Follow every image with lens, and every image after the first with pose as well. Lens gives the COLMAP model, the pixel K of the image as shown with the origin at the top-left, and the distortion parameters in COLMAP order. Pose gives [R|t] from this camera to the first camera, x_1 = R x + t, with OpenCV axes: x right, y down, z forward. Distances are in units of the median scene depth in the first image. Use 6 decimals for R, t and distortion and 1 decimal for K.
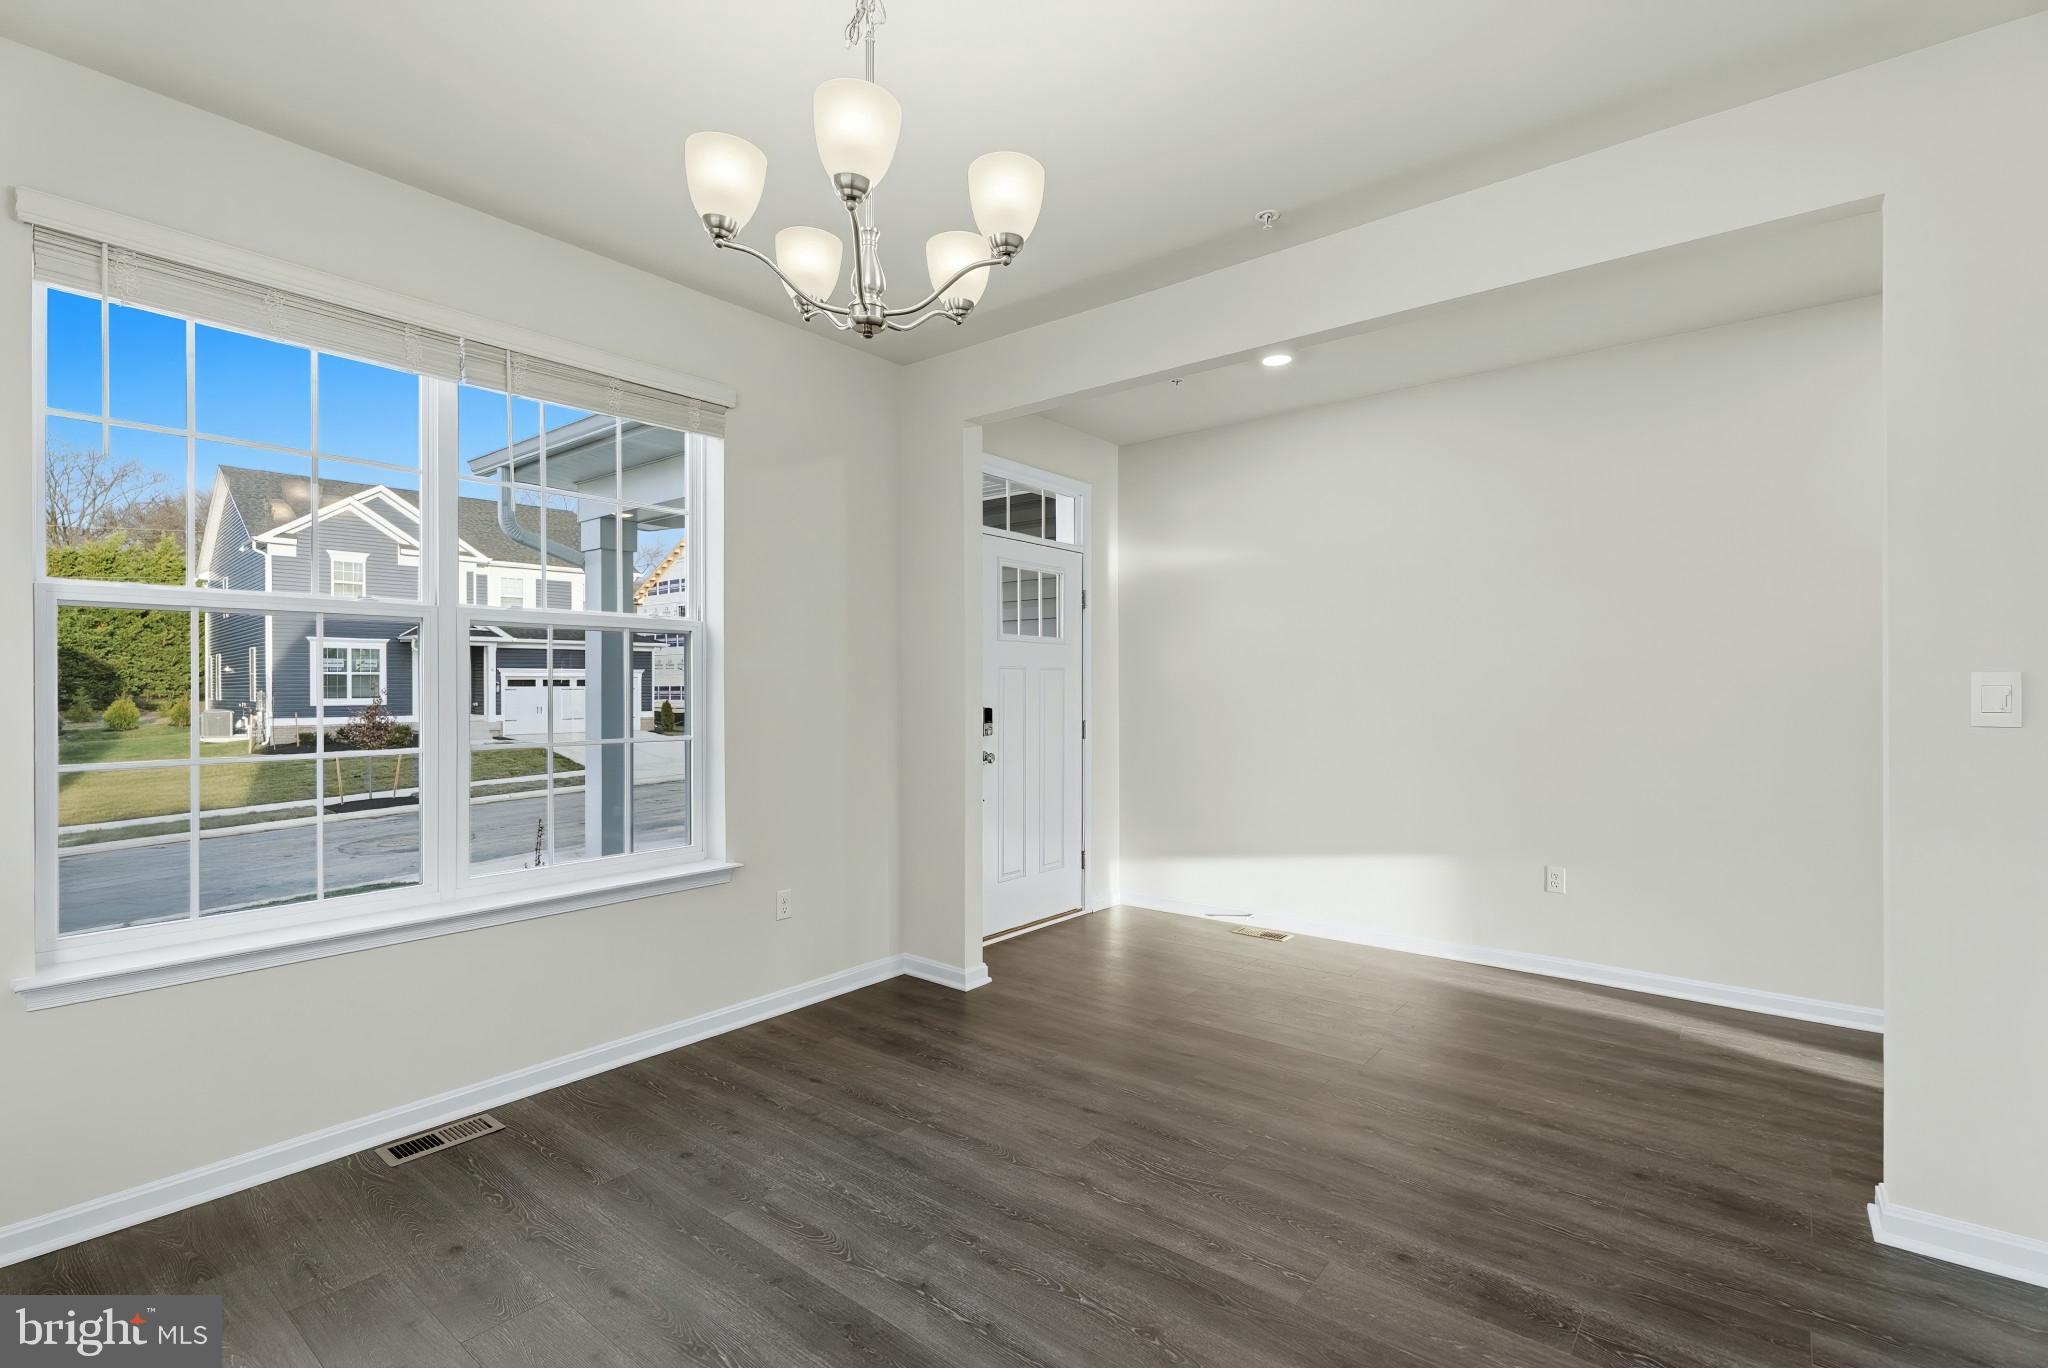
lens RADIAL K [[931.6, 0, 1015.6], [0, 931.6, 692.5], [0, 0, 1]] dist [0.001363, 0.000115]
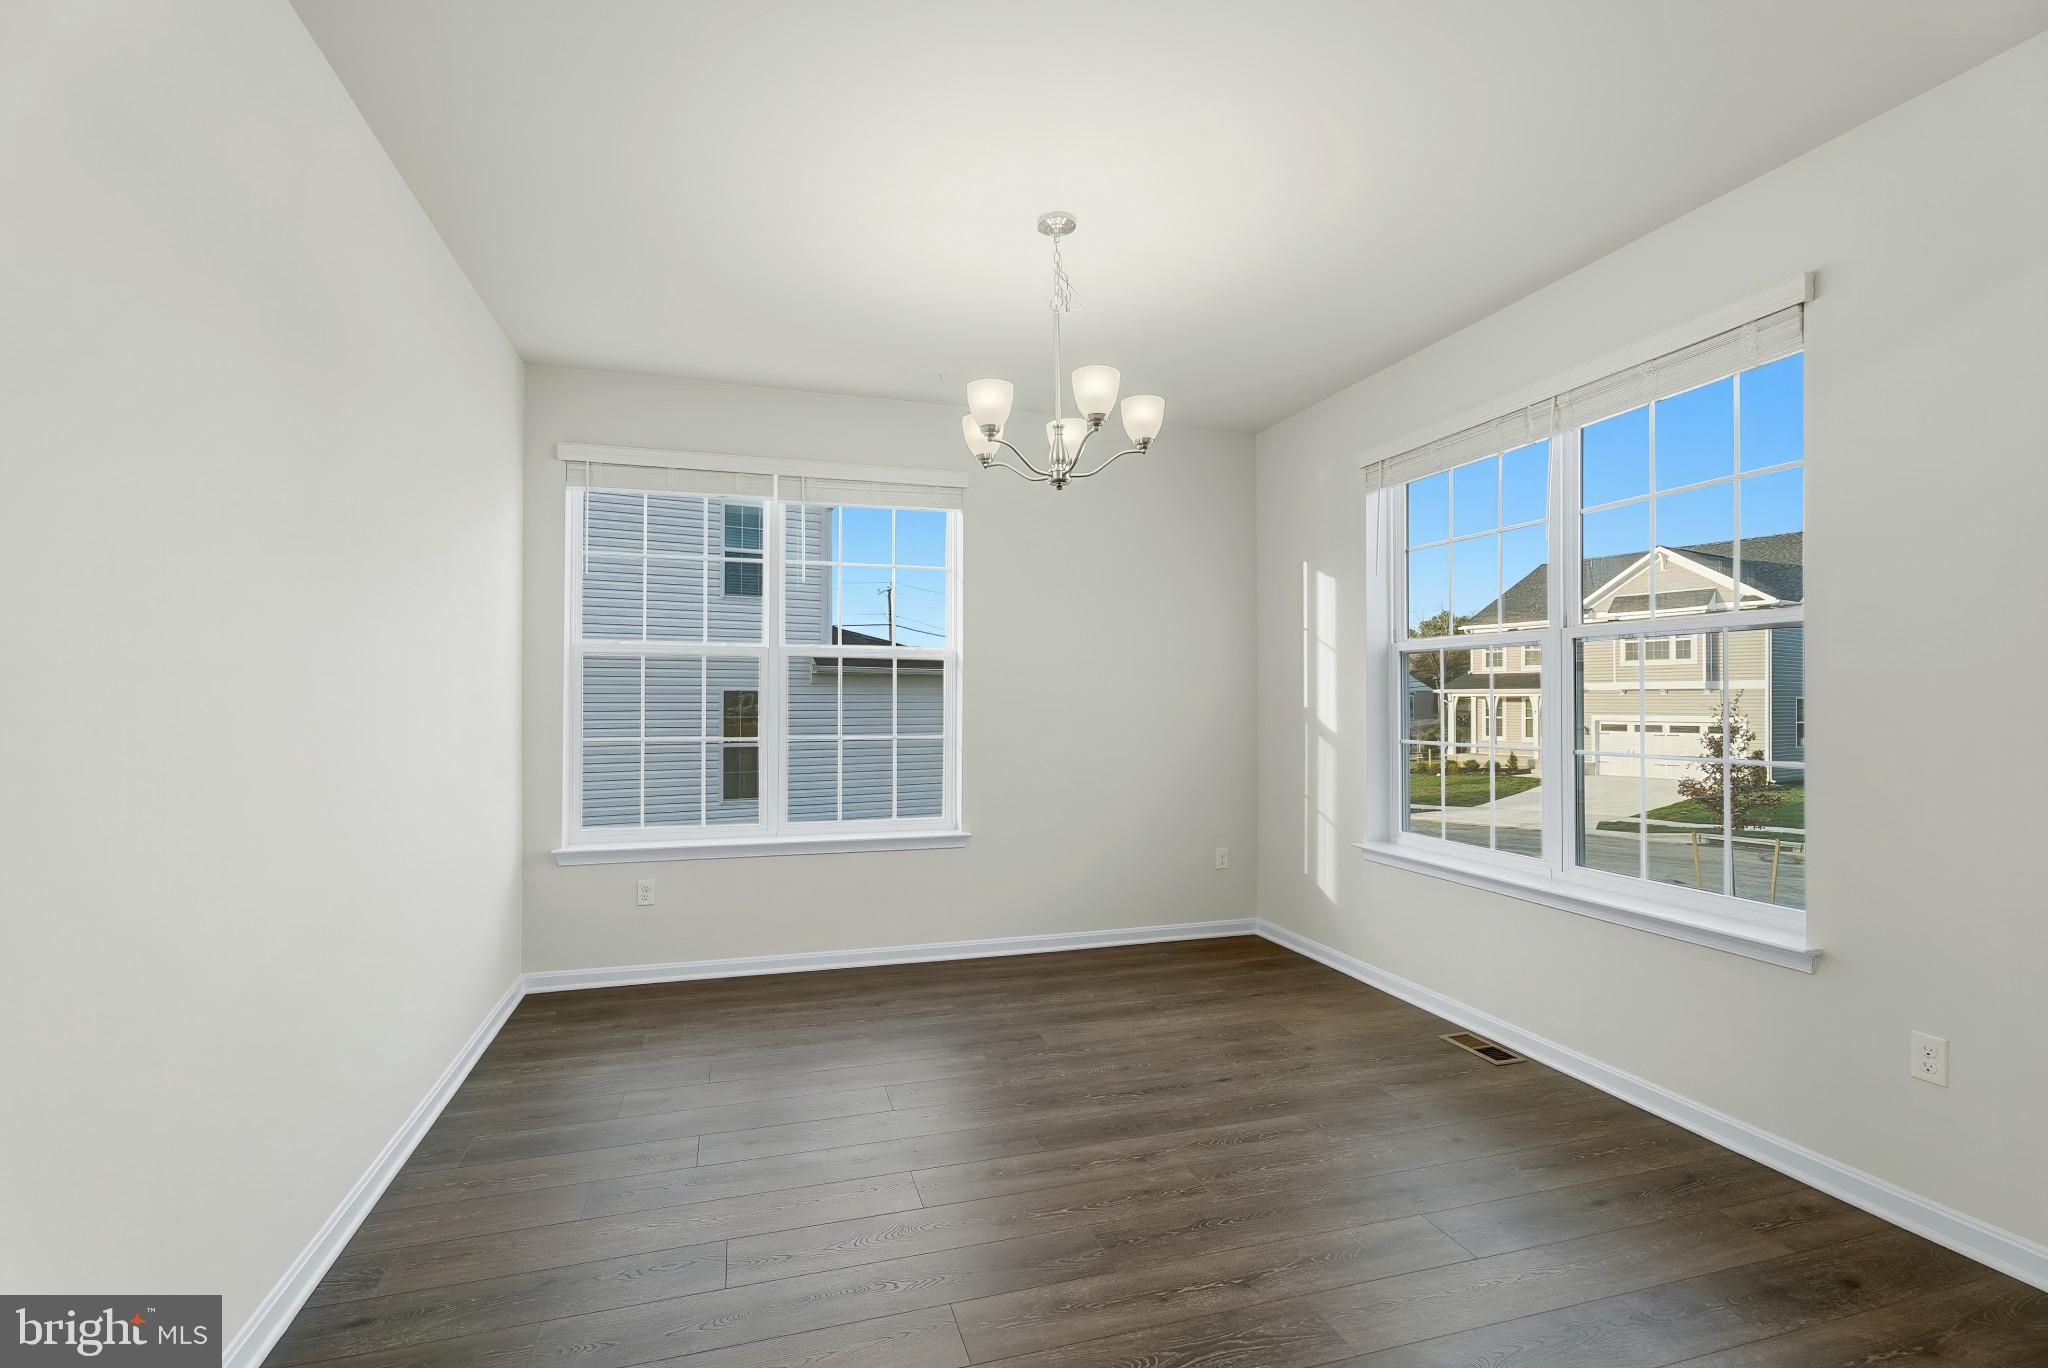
lens RADIAL K [[931.6, 0, 1015.6], [0, 931.6, 692.5], [0, 0, 1]] dist [0.001363, 0.000115]
pose [[-0.560432, -0.002108, -0.828198, 0.948086], [-0.001086, 0.999998, -0.001811, -0.008655], [0.828200, -0.000116, -0.560433, 1.394949]]
